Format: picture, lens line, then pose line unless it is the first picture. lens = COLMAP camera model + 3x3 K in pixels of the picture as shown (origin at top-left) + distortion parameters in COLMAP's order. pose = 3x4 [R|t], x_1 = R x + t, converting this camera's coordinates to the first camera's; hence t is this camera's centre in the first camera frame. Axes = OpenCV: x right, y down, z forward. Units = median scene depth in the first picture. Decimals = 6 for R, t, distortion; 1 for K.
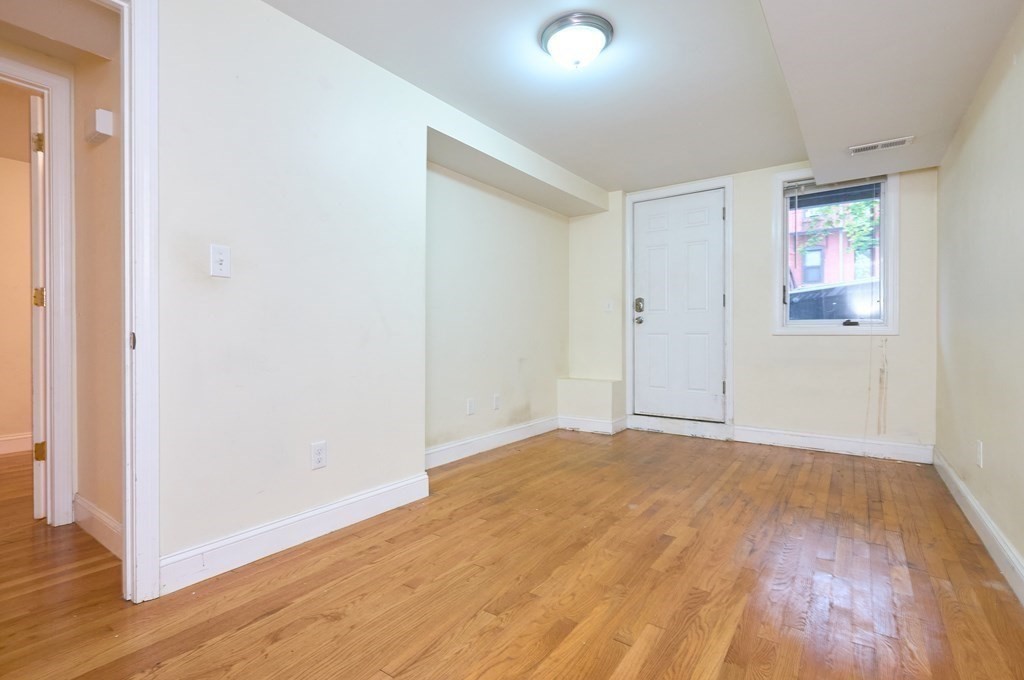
lens RADIAL K [[478.0, 0, 515.5], [0, 478.0, 334.5], [0, 0, 1]] dist [0.007832, -0.002660]
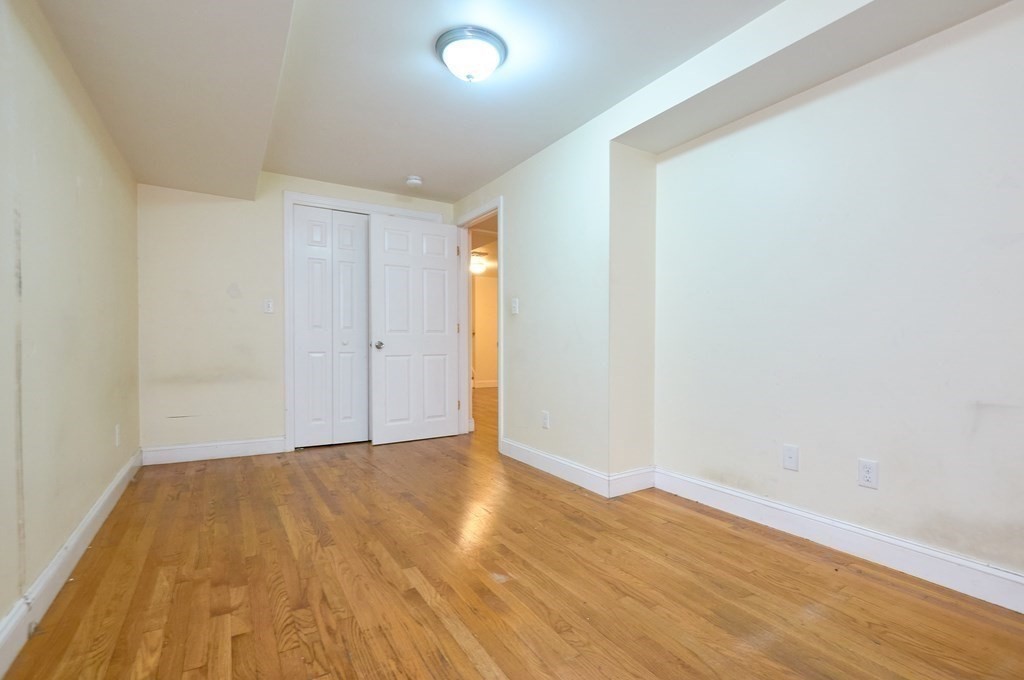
lens RADIAL K [[478.0, 0, 516.1], [0, 478.0, 345.2], [0, 0, 1]] dist [0.007832, -0.002660]
pose [[-0.395428, 0.004916, -0.918484, 0.971507], [-0.003864, 0.999968, 0.007016, -0.000043], [0.918489, 0.006323, -0.395396, 1.406629]]
